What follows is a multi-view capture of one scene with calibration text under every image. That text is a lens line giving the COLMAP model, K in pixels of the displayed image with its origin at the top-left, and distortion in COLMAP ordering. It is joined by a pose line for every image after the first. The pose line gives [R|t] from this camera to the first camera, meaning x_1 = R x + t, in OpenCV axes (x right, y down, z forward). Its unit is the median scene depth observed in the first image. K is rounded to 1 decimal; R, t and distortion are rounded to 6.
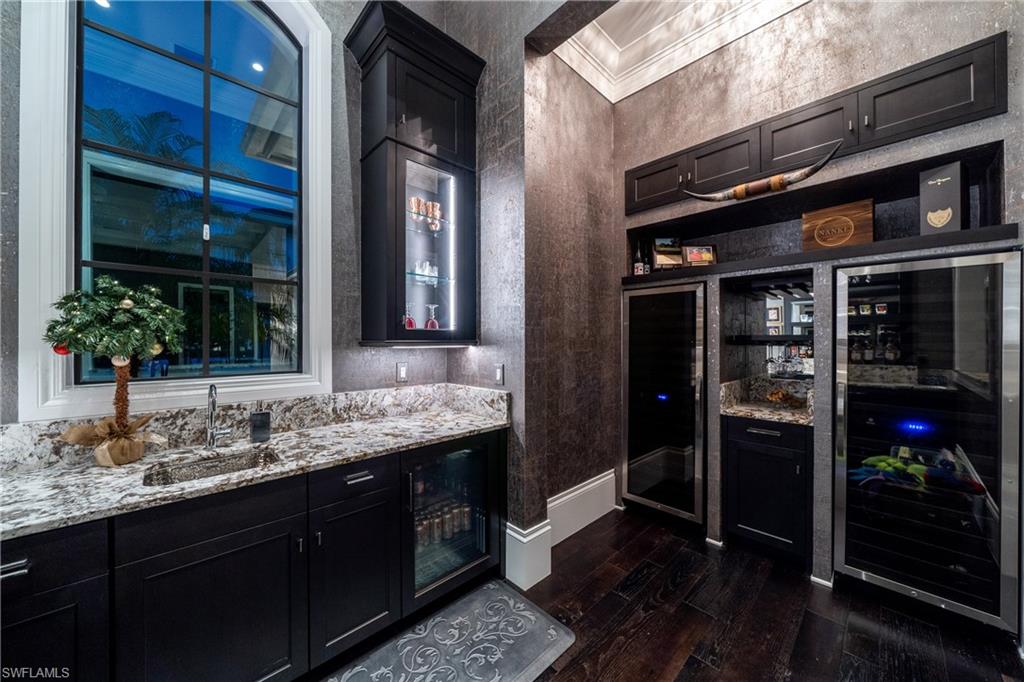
lens RADIAL K [[360.3, 0, 511.8], [0, 360.3, 336.4], [0, 0, 1]] dist [-0.001073, -0.000048]
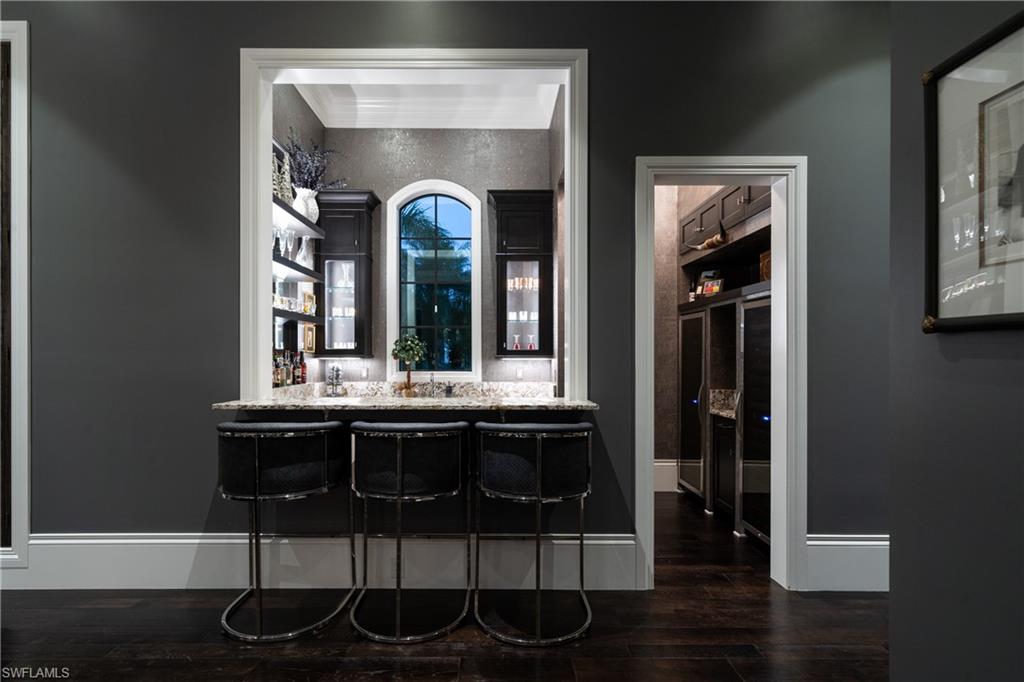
lens RADIAL K [[516.4, 0, 507.9], [0, 516.4, 349.6], [0, 0, 1]] dist [0.000676, 0.000015]
pose [[0.740963, -0.004996, -0.671527, 1.656900], [0.006682, 0.999978, -0.000067, -0.021877], [0.671512, -0.004438, 0.740980, -1.107495]]
